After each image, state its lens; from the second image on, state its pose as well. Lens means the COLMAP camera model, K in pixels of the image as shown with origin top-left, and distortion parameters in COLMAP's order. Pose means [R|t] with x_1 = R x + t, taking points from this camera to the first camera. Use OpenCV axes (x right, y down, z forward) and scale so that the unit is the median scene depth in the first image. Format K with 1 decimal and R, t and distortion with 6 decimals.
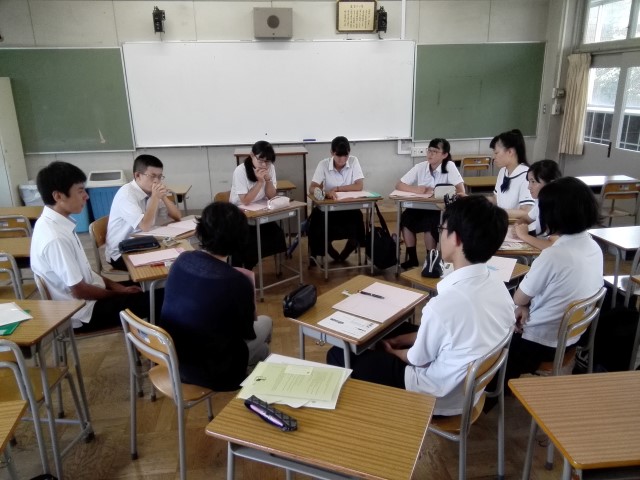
lens RADIAL K [[549.8, 0, 320.0], [0, 549.8, 240.0], [0, 0, 1]] dist [-0.004500, -0.002025]
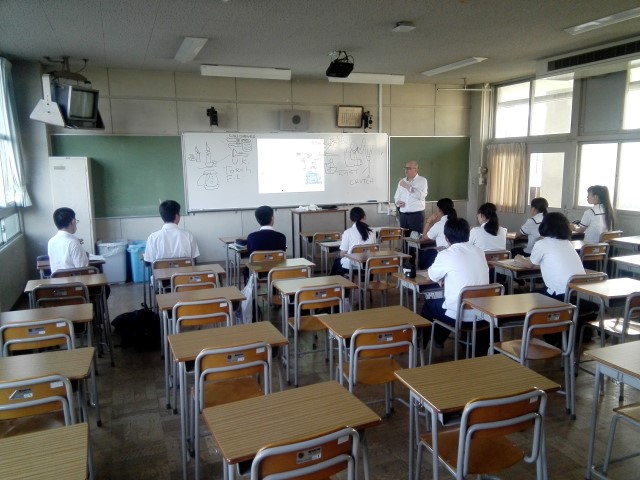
lens RADIAL K [[549.8, 0, 320.0], [0, 549.8, 240.0], [0, 0, 1]] dist [-0.004500, -0.002025]
pose [[0.977459, -0.022101, 0.209965, -0.302572], [0.053746, 0.987790, -0.146230, 0.106975], [-0.204170, 0.154218, 0.966712, -0.298234]]
